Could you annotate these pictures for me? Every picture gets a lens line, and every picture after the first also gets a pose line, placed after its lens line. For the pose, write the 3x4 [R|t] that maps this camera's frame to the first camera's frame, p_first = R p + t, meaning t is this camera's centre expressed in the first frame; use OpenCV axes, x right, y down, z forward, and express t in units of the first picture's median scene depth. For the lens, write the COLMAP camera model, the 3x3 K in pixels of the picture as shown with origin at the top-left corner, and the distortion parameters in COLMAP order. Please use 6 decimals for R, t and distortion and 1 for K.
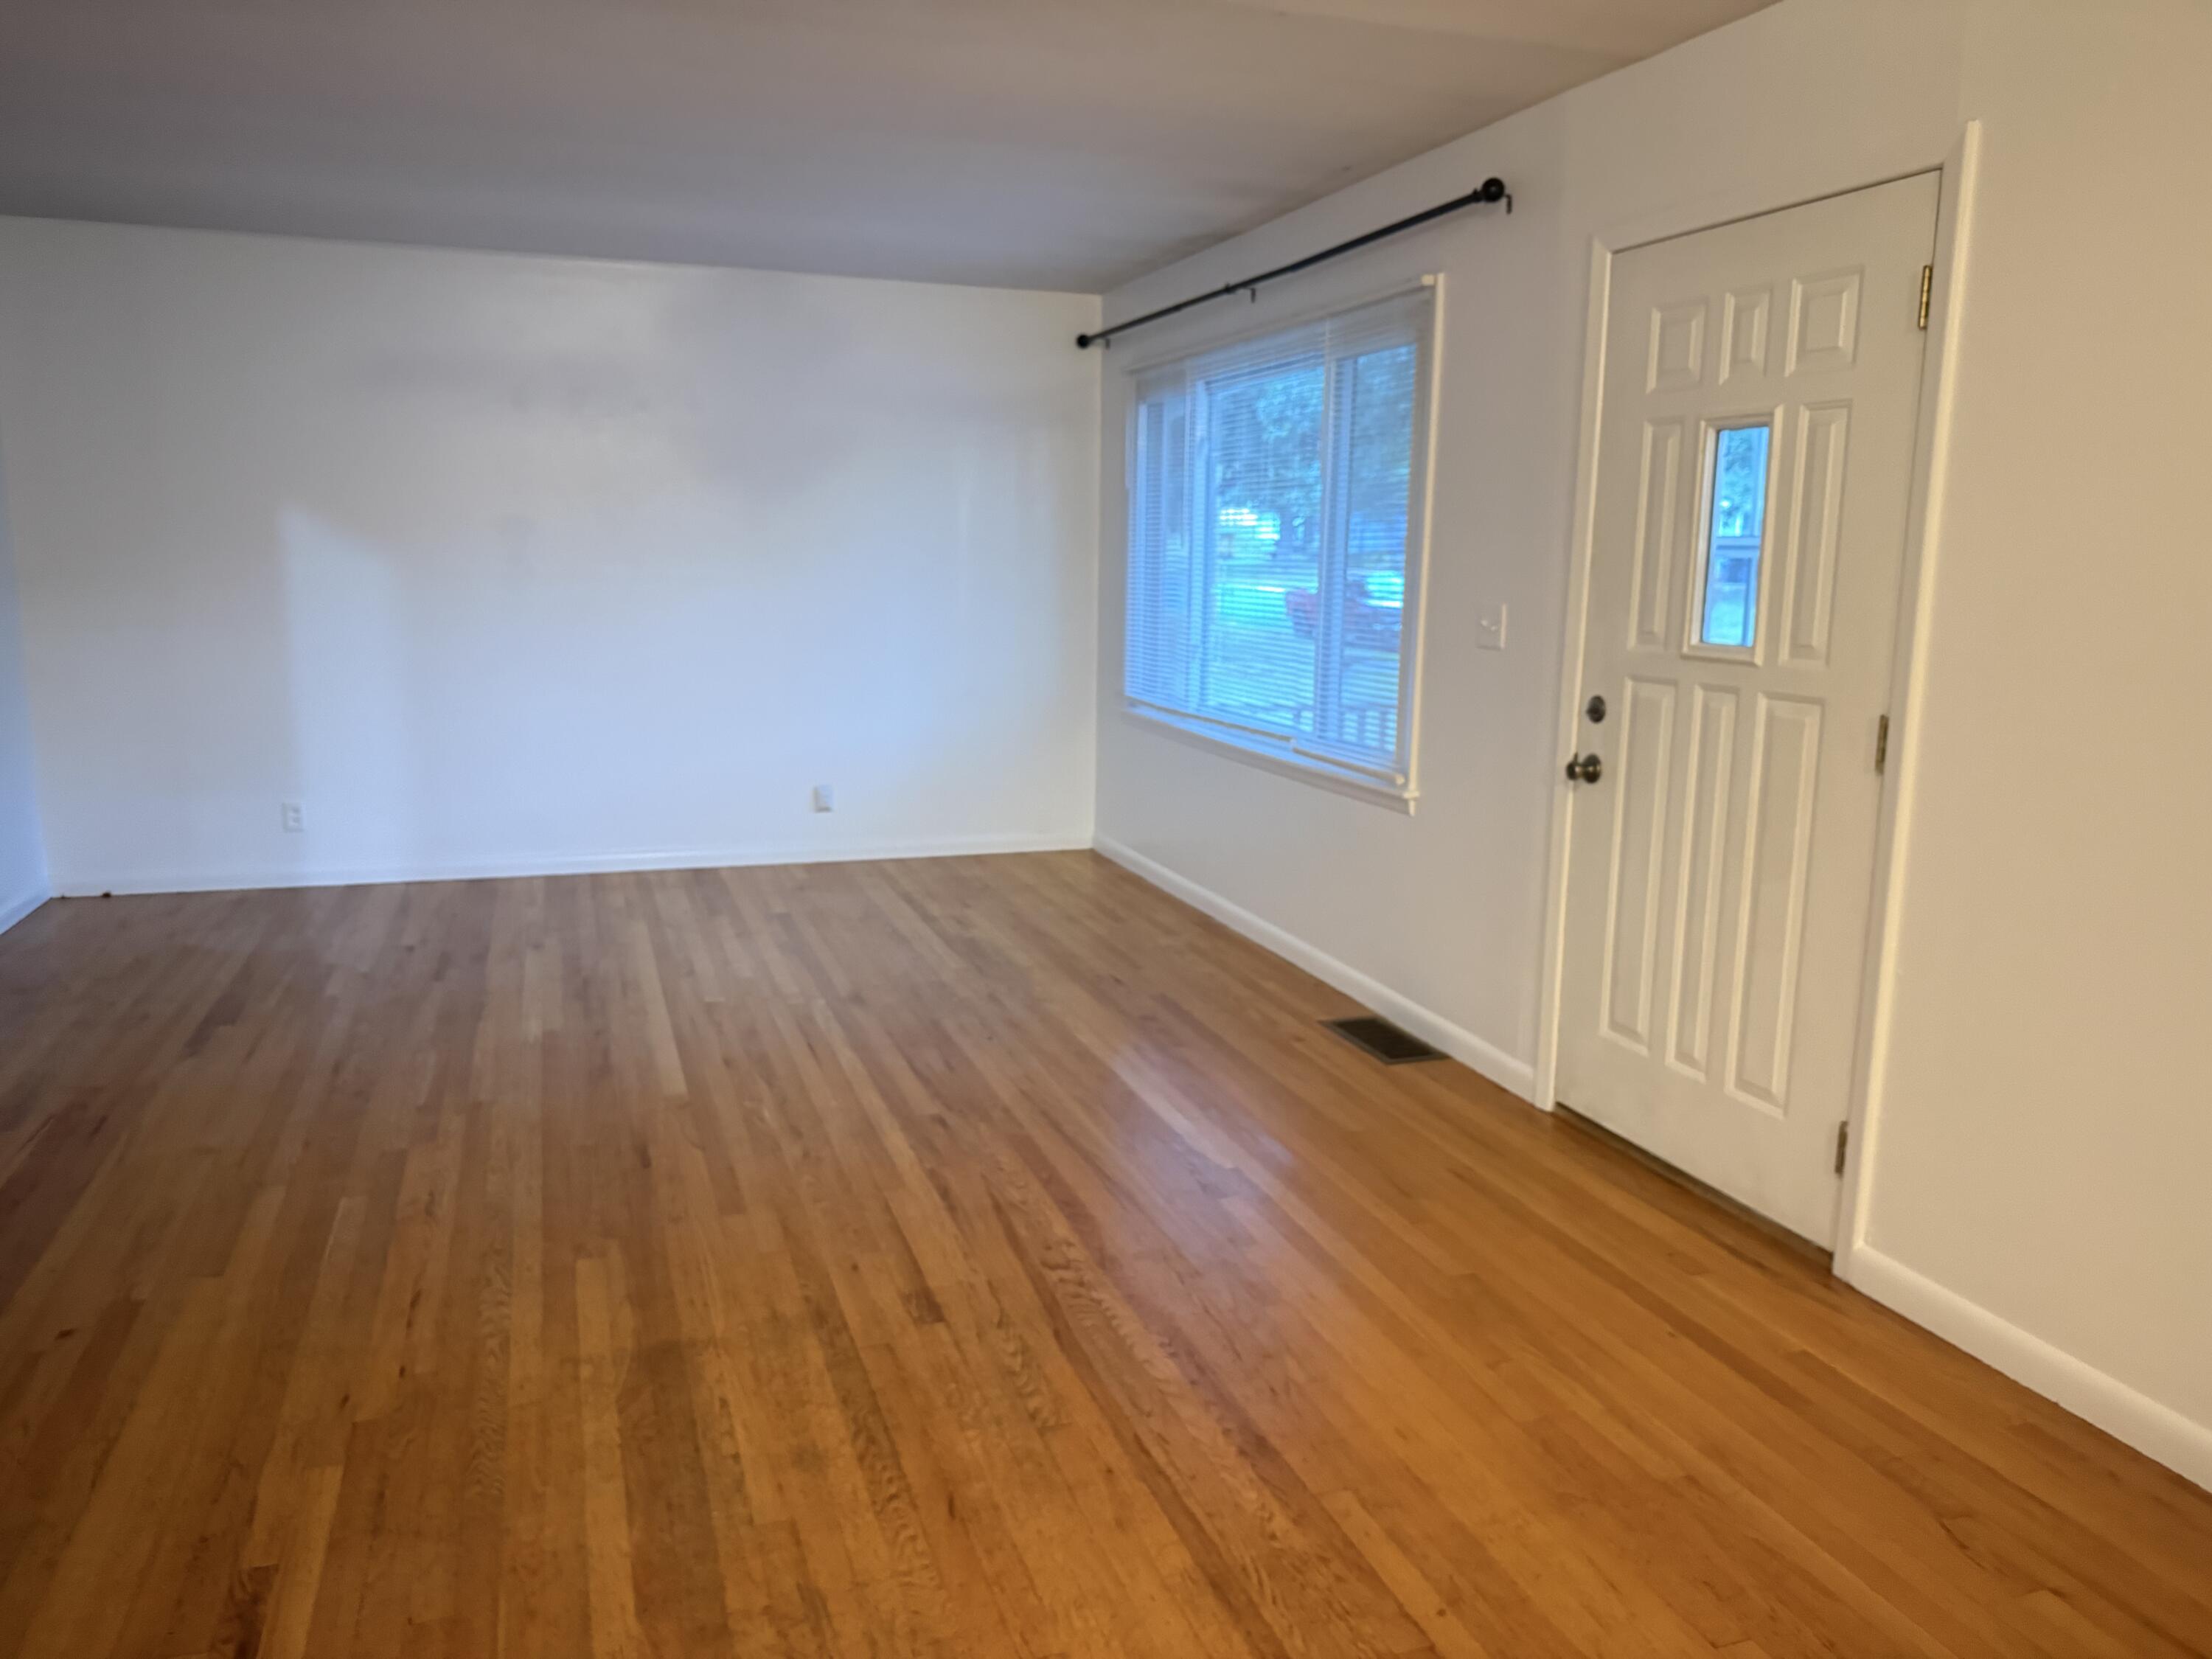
lens RADIAL K [[1585.6, 0, 1107.9], [0, 1585.6, 824.3], [0, 0, 1]] dist [0.030434, -0.013095]
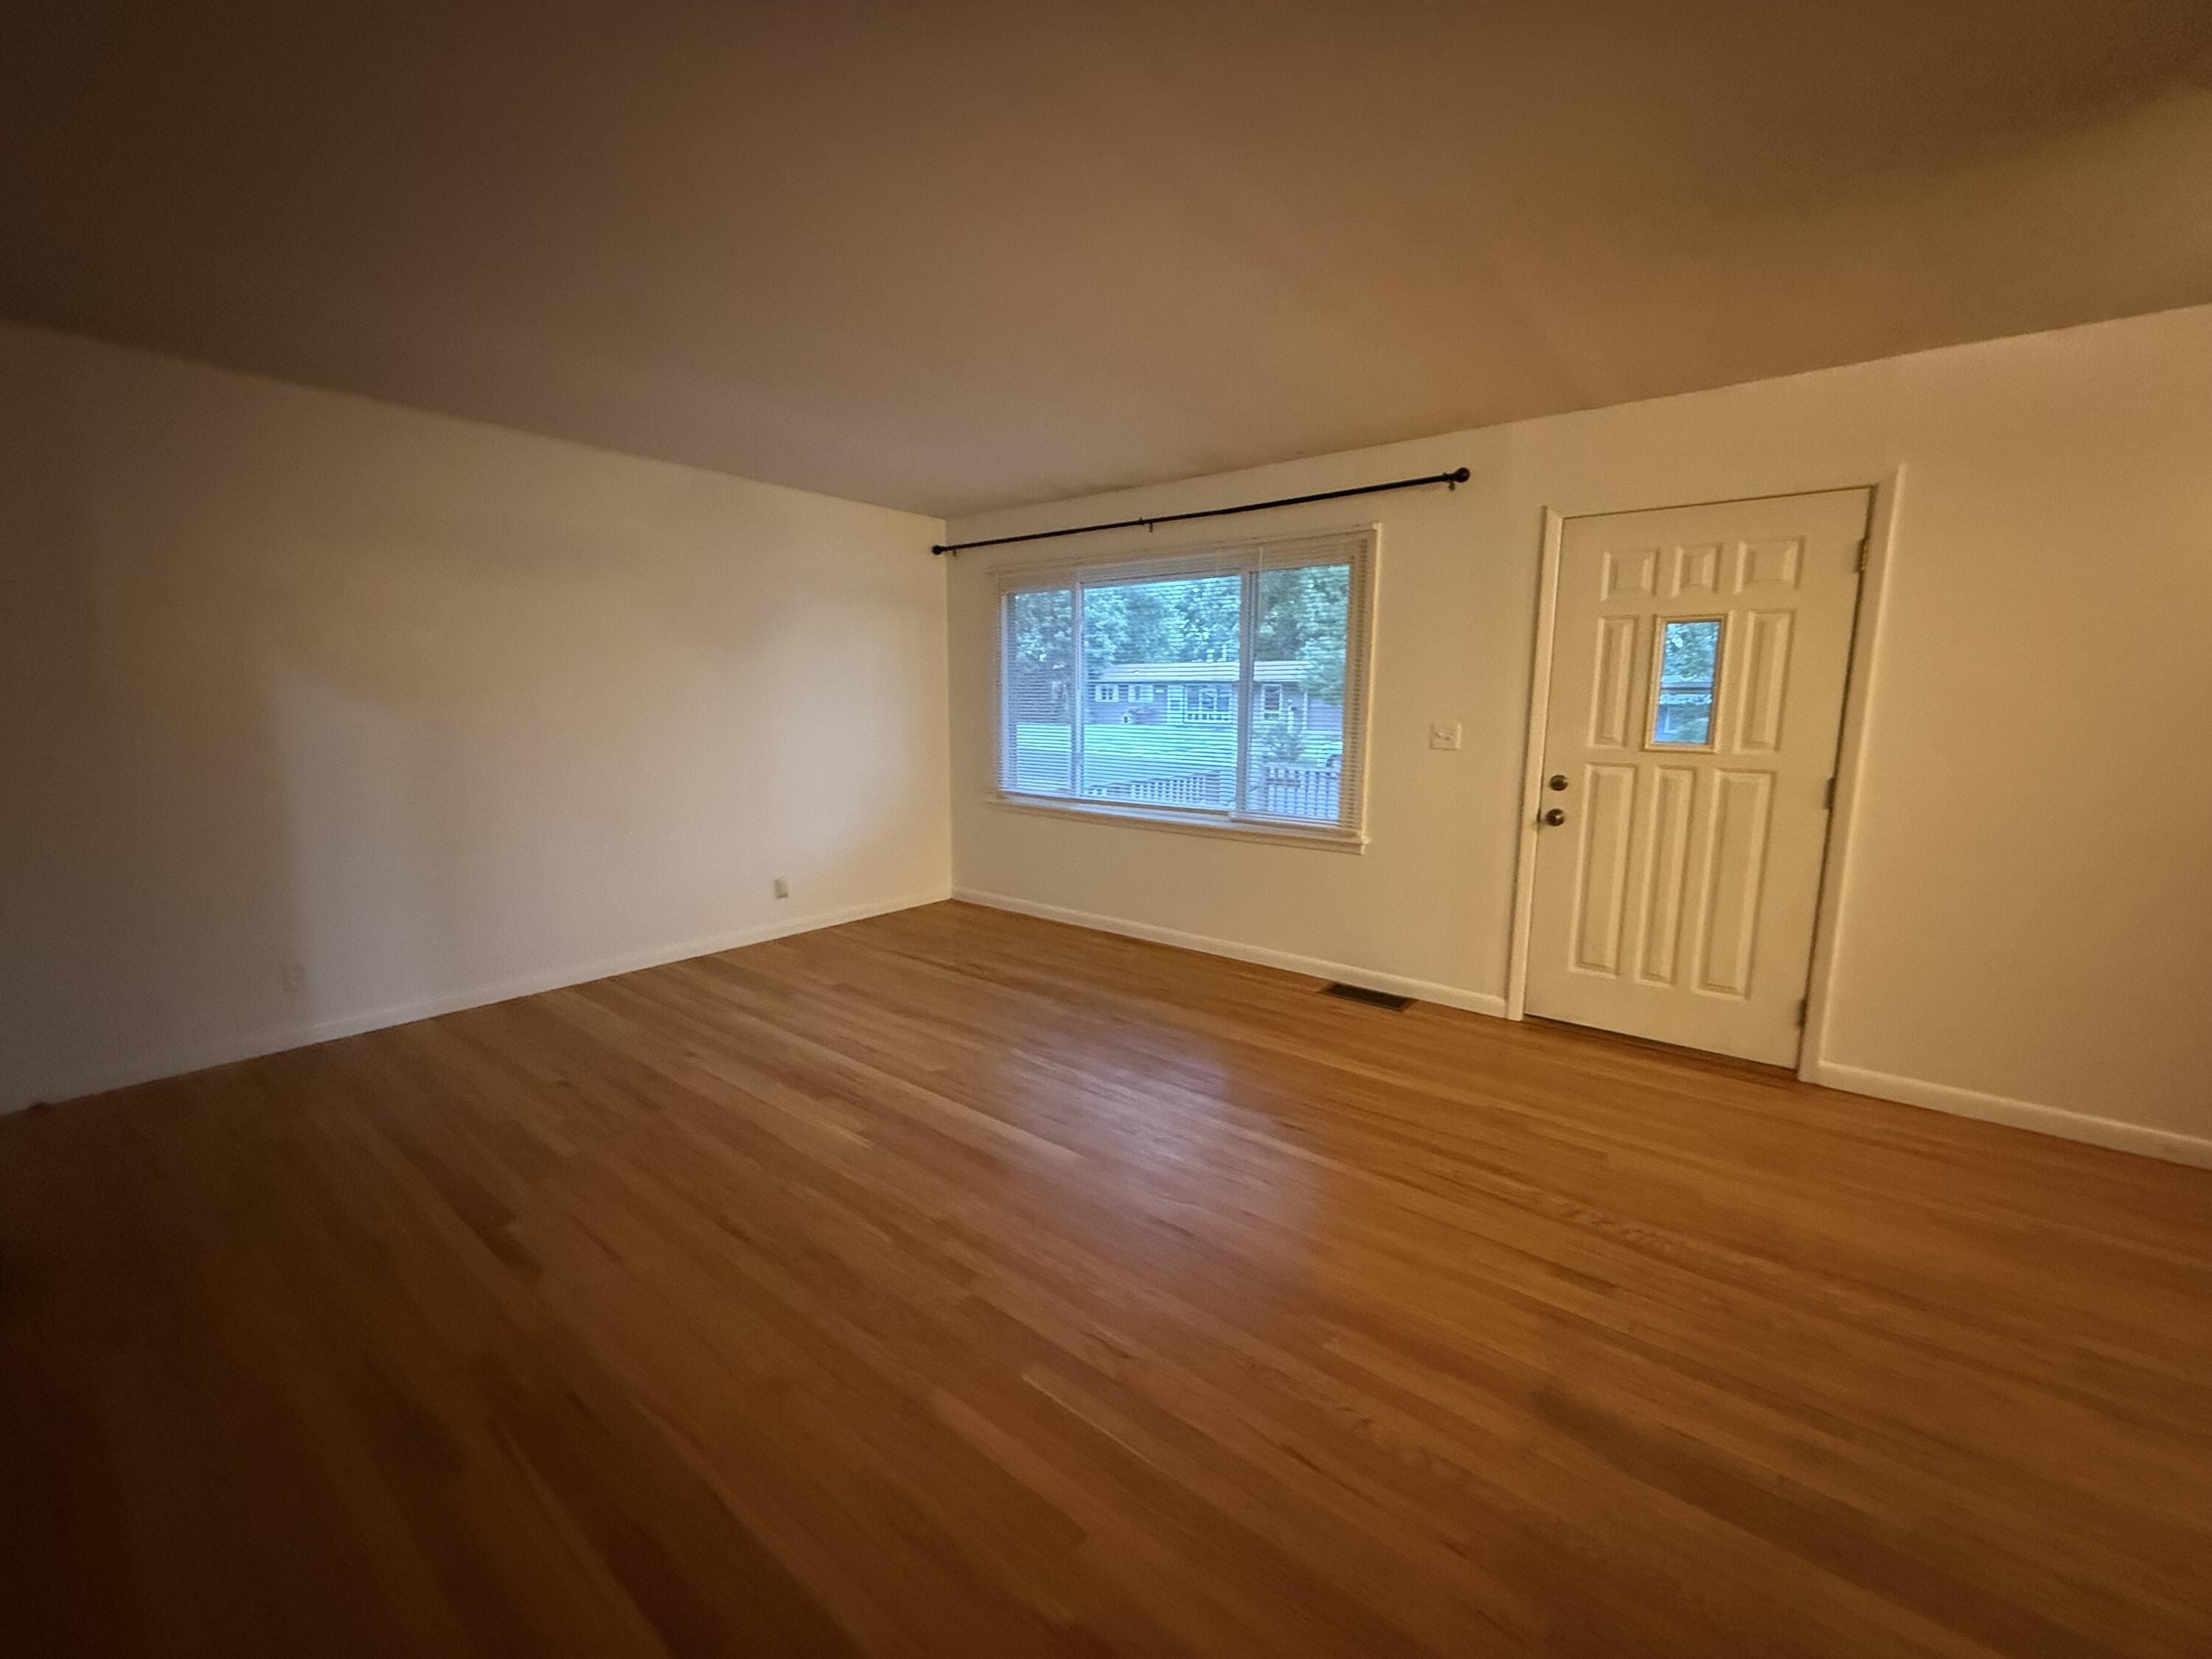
lens RADIAL K [[883.4, 0, 1101.7], [0, 883.4, 823.6], [0, 0, 1]] dist [0.001582, 0.000339]
pose [[0.841278, -0.087308, 0.533506, -0.639692], [0.100295, 0.994947, 0.004668, -0.085341], [-0.531218, 0.049581, 0.845783, 0.473088]]
